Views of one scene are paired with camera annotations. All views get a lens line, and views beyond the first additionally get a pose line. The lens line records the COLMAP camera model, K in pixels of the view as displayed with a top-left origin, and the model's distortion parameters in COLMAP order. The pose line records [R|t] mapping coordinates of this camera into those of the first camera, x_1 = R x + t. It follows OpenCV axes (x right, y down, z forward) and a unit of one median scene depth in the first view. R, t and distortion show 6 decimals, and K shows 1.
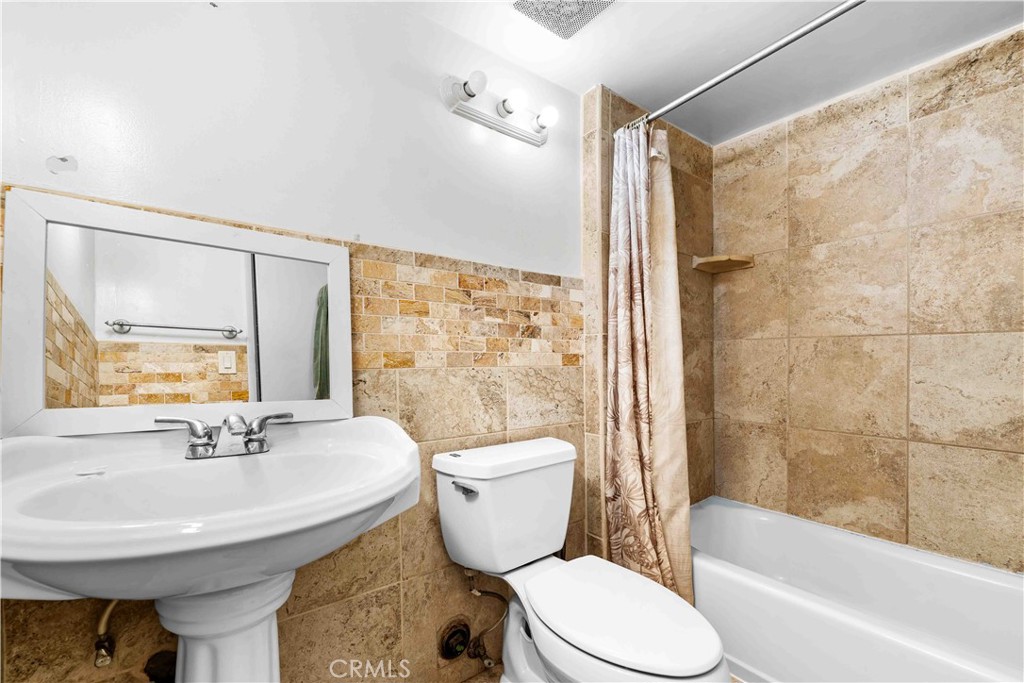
lens RADIAL K [[417.0, 0, 508.4], [0, 417.0, 368.8], [0, 0, 1]] dist [0.002059, -0.001176]
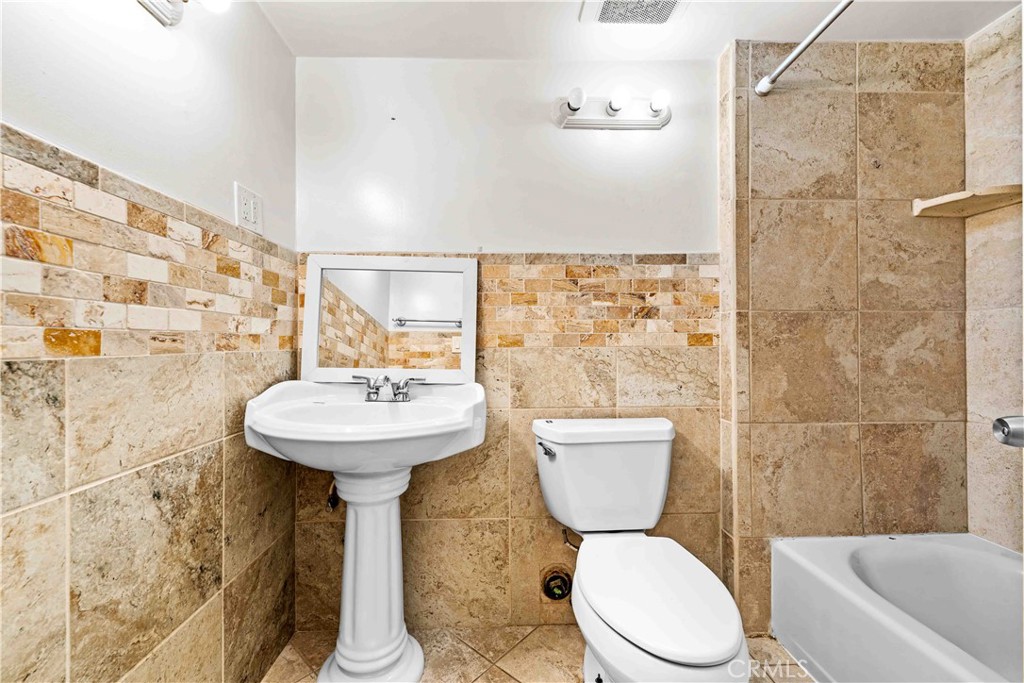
lens RADIAL K [[417.0, 0, 519.6], [0, 417.0, 343.3], [0, 0, 1]] dist [0.002059, -0.001176]
pose [[0.822663, -0.005764, -0.568500, 0.423858], [-0.006718, 0.999780, -0.019858, 0.009724], [0.568490, 0.020156, 0.822443, -0.016687]]
